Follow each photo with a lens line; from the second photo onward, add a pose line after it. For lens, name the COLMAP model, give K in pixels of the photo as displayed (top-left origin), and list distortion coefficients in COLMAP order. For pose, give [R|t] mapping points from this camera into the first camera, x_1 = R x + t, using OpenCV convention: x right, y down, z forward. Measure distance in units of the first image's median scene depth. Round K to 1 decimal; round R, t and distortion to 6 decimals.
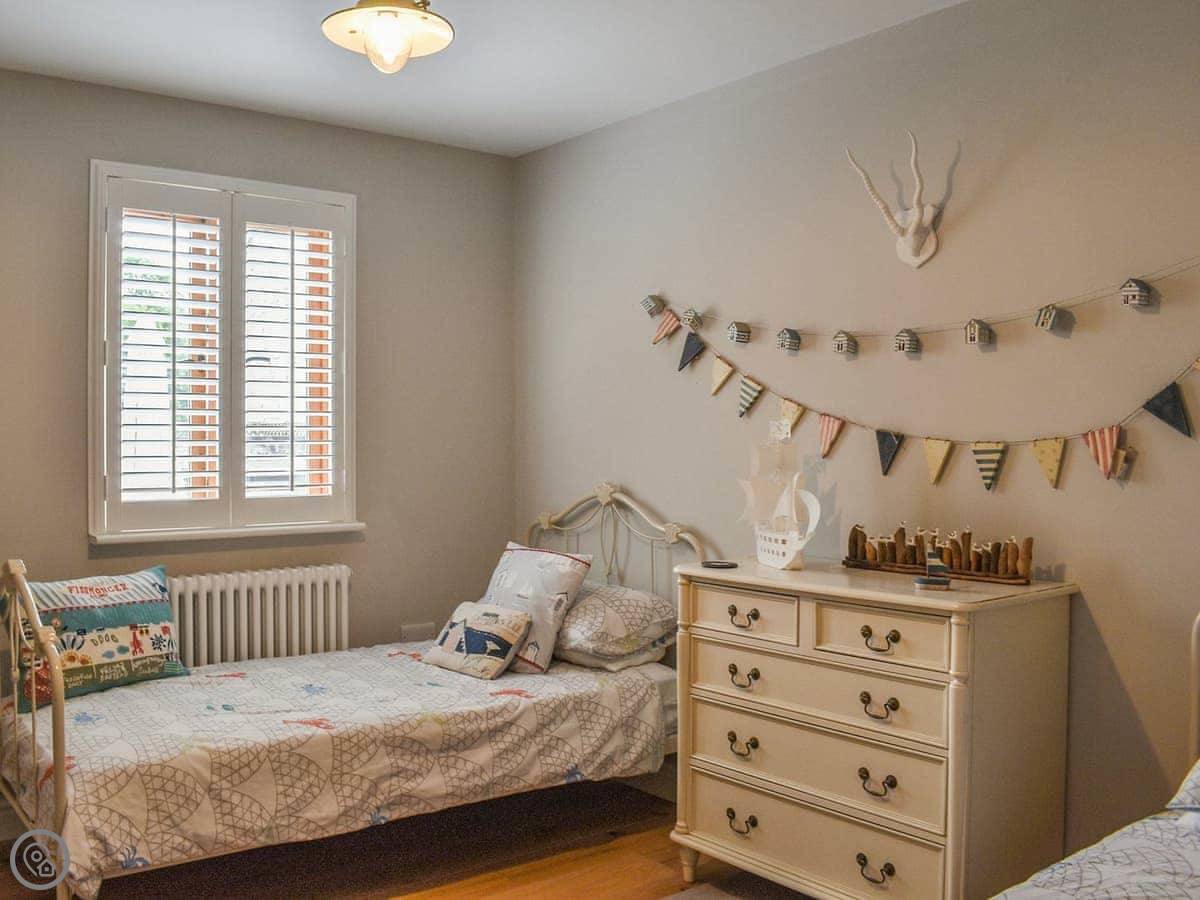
lens RADIAL K [[1034.0, 0, 537.7], [0, 1034.0, 450.3], [0, 0, 1]] dist [-0.105440, 0.020484]
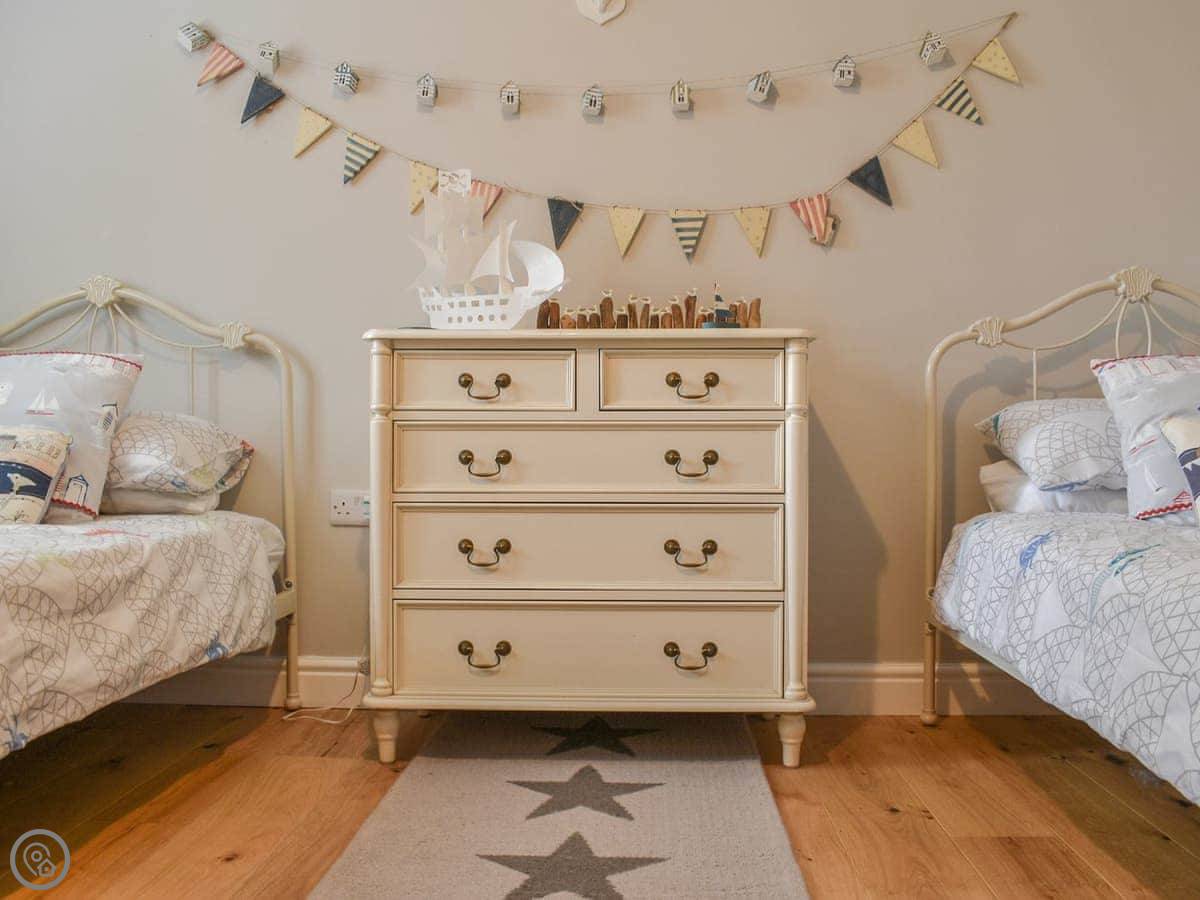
lens RADIAL K [[1034.0, 0, 537.7], [0, 1034.0, 450.3], [0, 0, 1]] dist [-0.105440, 0.020484]
pose [[0.649754, 0.004066, 0.760133, -0.356543], [-0.000023, 0.999986, -0.005330, 0.207799], [-0.760144, 0.003445, 0.649745, 0.444327]]
